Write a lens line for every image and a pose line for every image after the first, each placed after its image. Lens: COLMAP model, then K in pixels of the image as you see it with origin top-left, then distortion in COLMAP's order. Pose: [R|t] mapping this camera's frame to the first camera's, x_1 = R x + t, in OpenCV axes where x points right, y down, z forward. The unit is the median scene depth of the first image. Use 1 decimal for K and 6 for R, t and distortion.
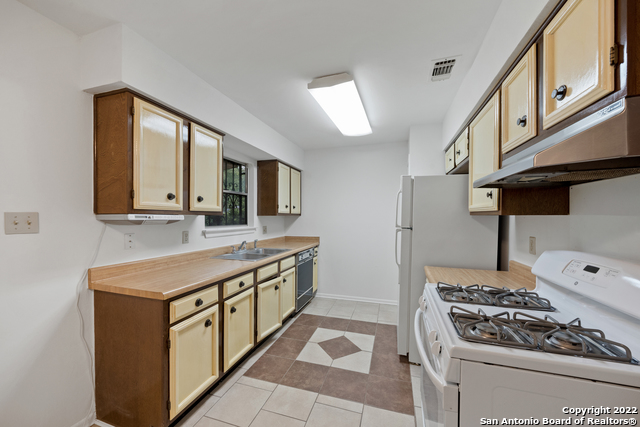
lens RADIAL K [[238.6, 0, 319.1], [0, 238.6, 218.3], [0, 0, 1]] dist [-0.002386, -0.000257]
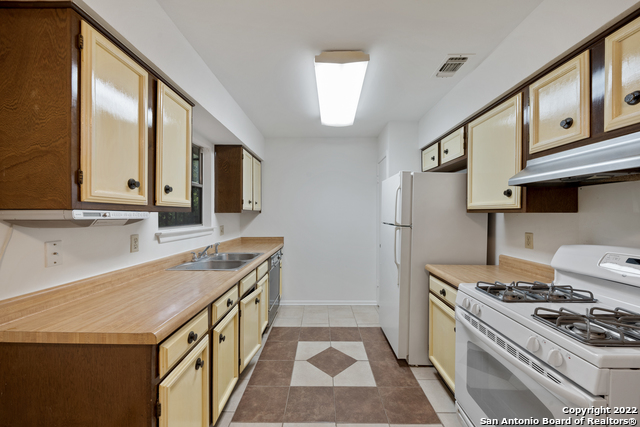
lens RADIAL K [[250.0, 0, 319.7], [0, 250.0, 215.2], [0, 0, 1]] dist [-0.000044, 0.000083]
pose [[0.955812, -0.001031, 0.293975, -0.299786], [0.001700, 0.999997, -0.002019, -0.001007], [-0.293972, 0.002430, 0.955811, 0.158073]]
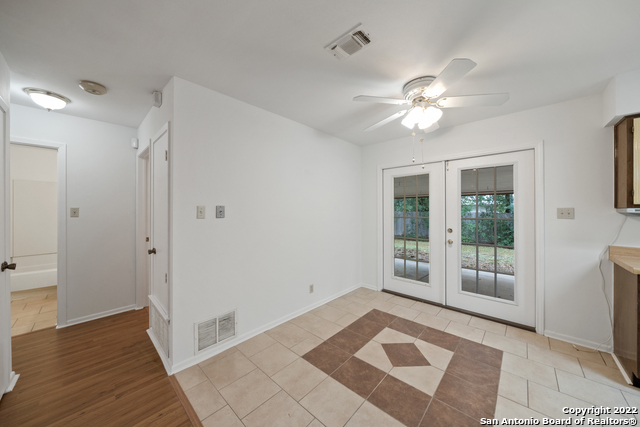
lens RADIAL K [[220.2, 0, 319.9], [0, 220.2, 209.6], [0, 0, 1]] dist [-0.006836, -0.000005]
pose [[-0.424494, -0.002848, -0.905426, 0.809114], [-0.007135, 0.999975, 0.000200, 0.001662], [0.905403, 0.006545, -0.424503, -0.038353]]
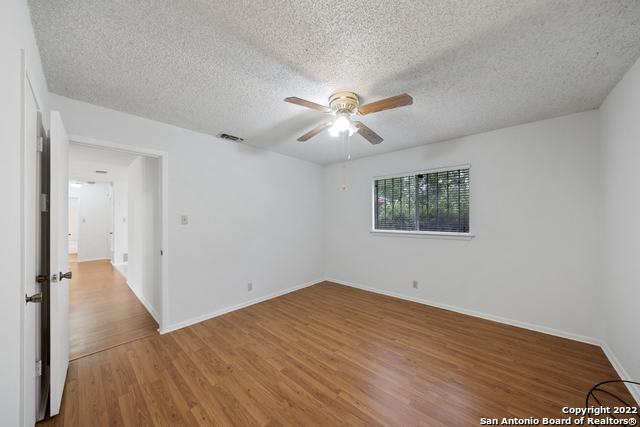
lens RADIAL K [[219.6, 0, 320.7], [0, 219.6, 215.5], [0, 0, 1]] dist [-0.002525, -0.000080]
pose [[-0.404712, -0.007848, -0.914410, 2.012908], [-0.003278, 0.999969, -0.007132, -0.045714], [0.914438, 0.000111, -0.404726, 3.216517]]
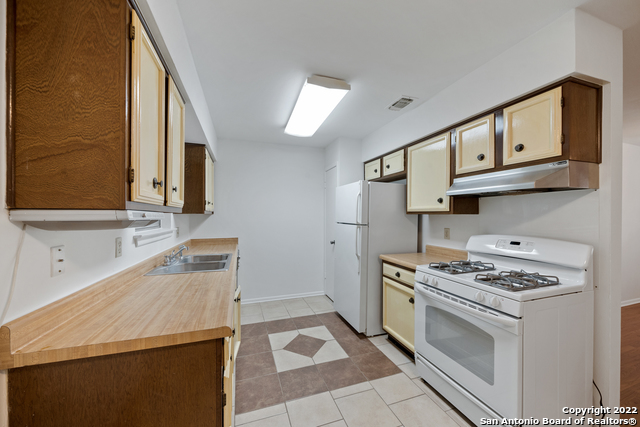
lens RADIAL K [[237.6, 0, 319.9], [0, 237.6, 216.0], [0, 0, 1]] dist [-0.001533, -0.000020]
pose [[0.801592, -0.000695, 0.597871, -0.598223], [0.002938, 0.999992, -0.002776, -0.000055], [-0.597864, 0.003982, 0.801588, 0.206750]]
